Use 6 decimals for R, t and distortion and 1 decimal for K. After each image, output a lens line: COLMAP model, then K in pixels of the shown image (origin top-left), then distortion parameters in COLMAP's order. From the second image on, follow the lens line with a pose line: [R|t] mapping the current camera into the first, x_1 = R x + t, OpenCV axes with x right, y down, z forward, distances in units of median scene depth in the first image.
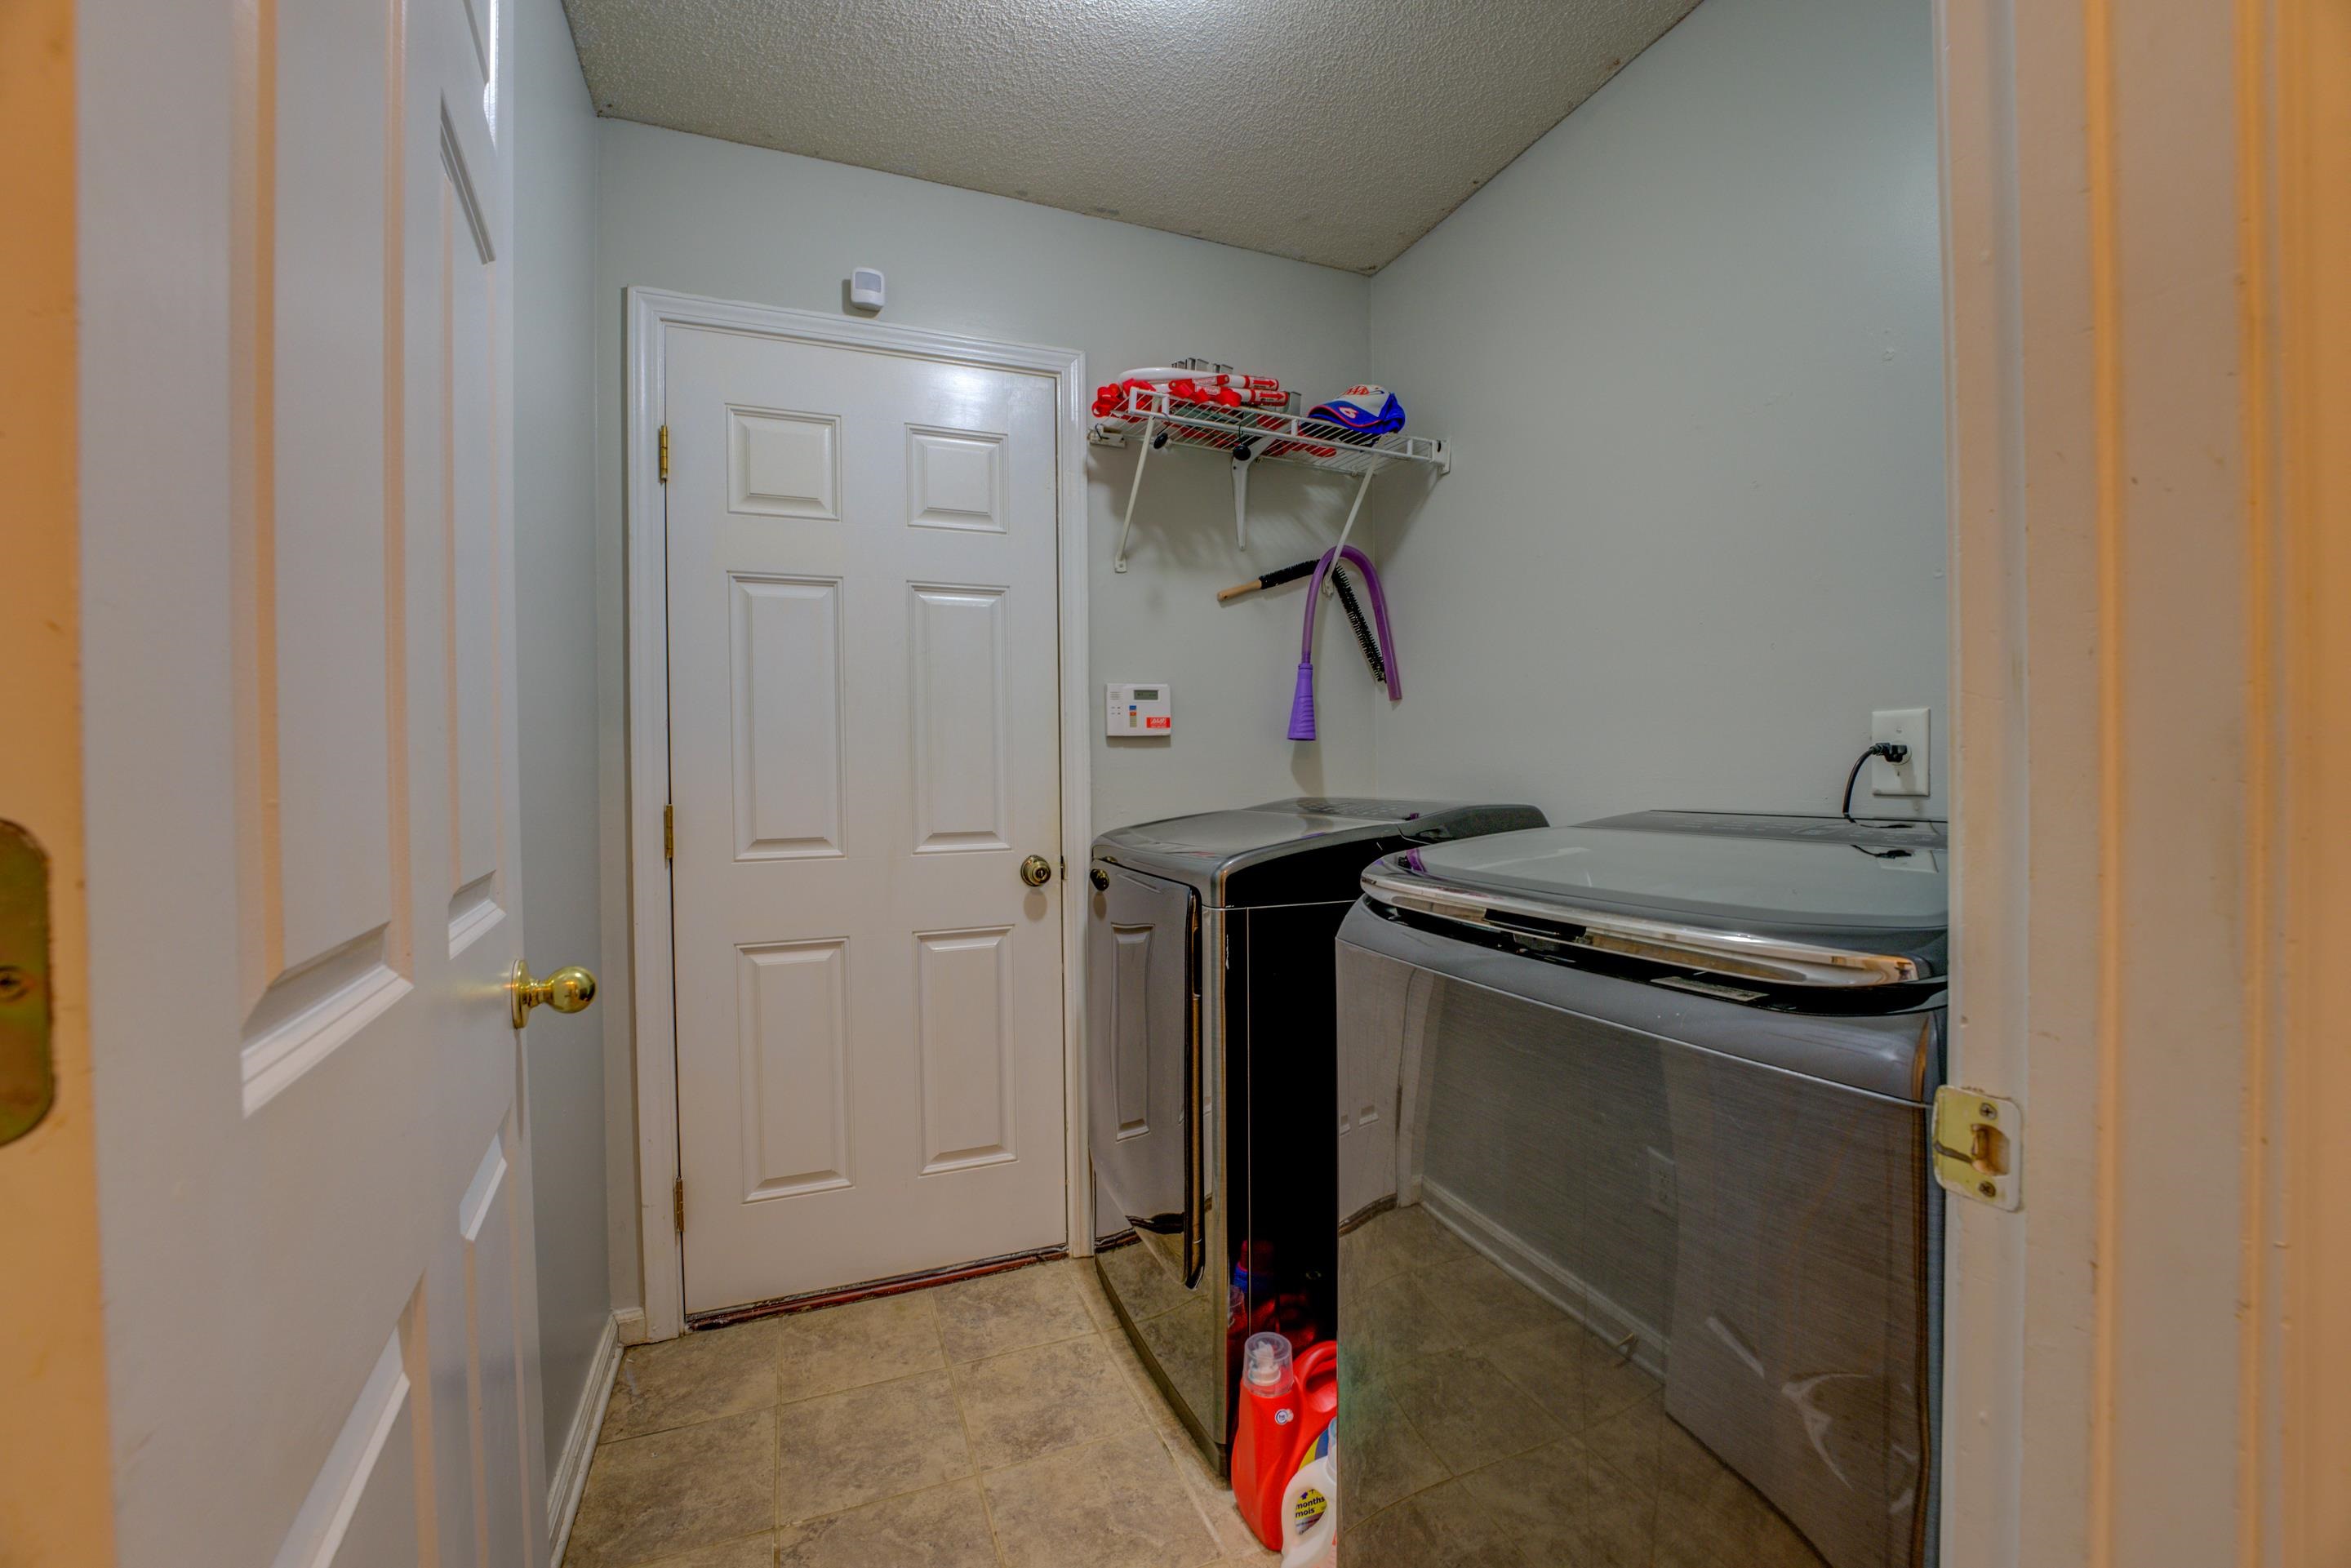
lens RADIAL K [[940.5, 0, 1171.4], [0, 940.5, 784.5], [0, 0, 1]] dist [-0.022860, 0.000146]
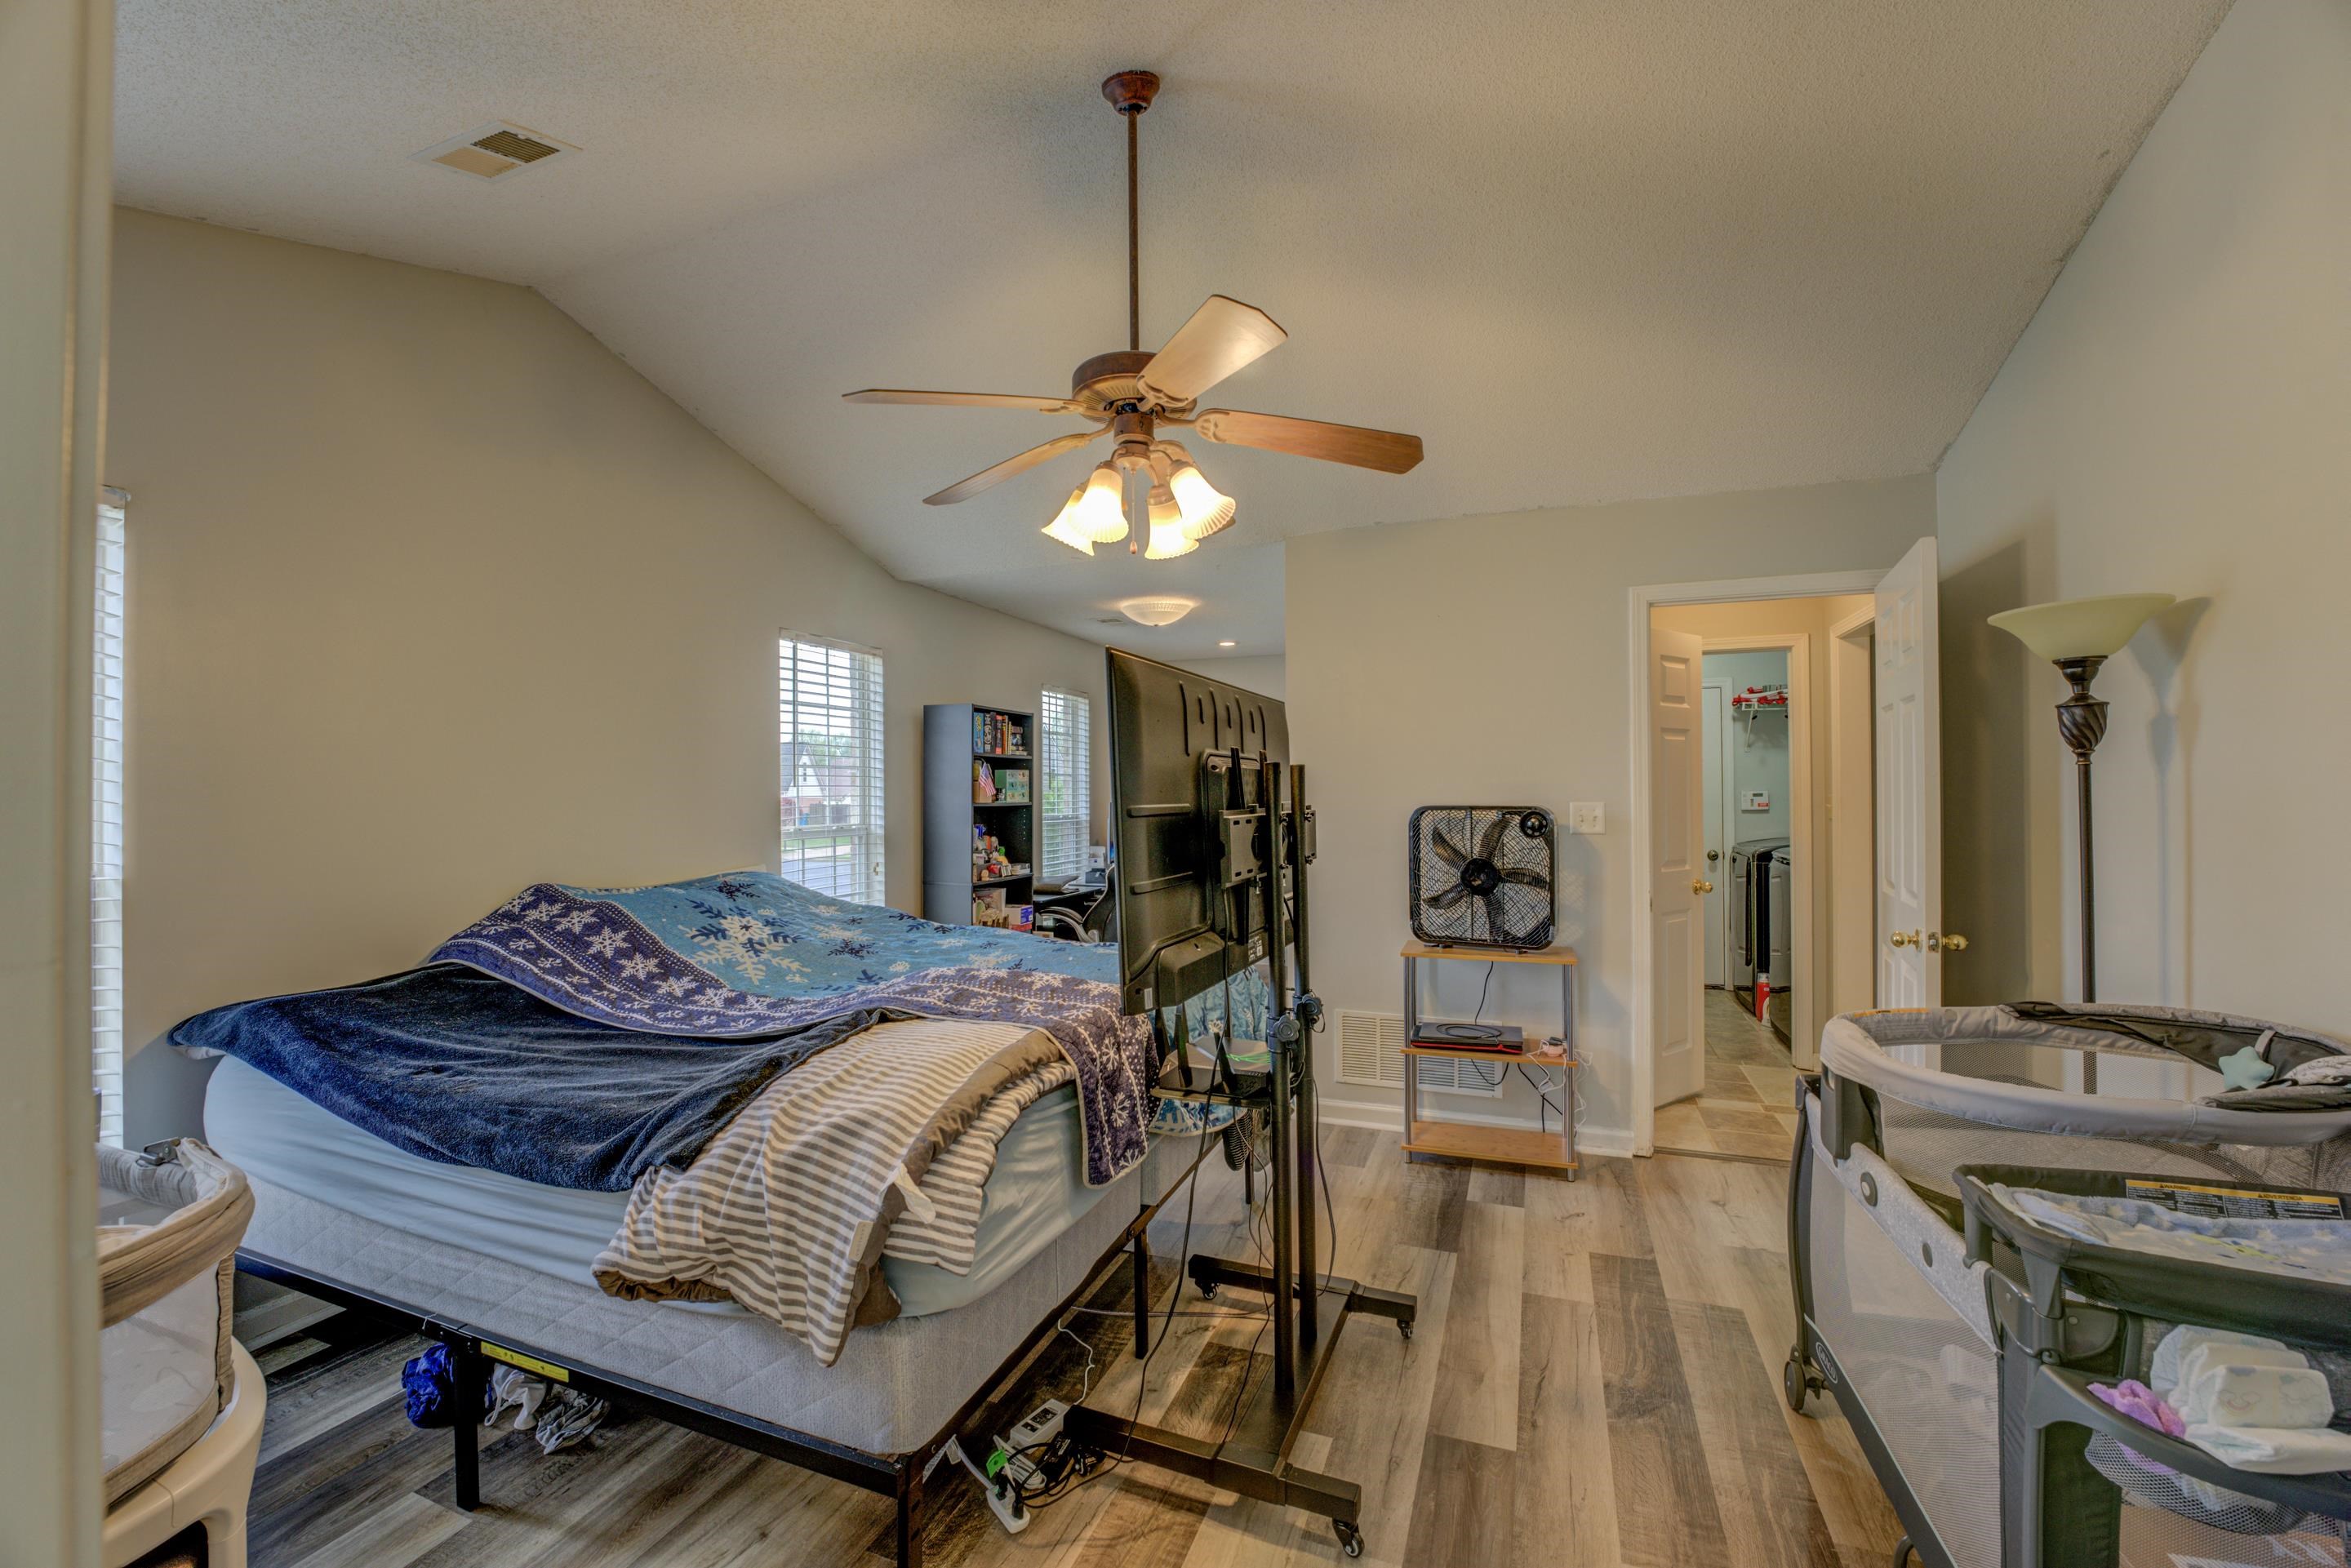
lens RADIAL K [[940.5, 0, 1171.4], [0, 940.5, 784.5], [0, 0, 1]] dist [-0.022860, 0.000146]
pose [[0.745386, -0.000441, -0.666633, 0.528824], [-0.002332, 0.999992, -0.003269, -0.114960], [0.666629, 0.003991, 0.745379, -2.263236]]
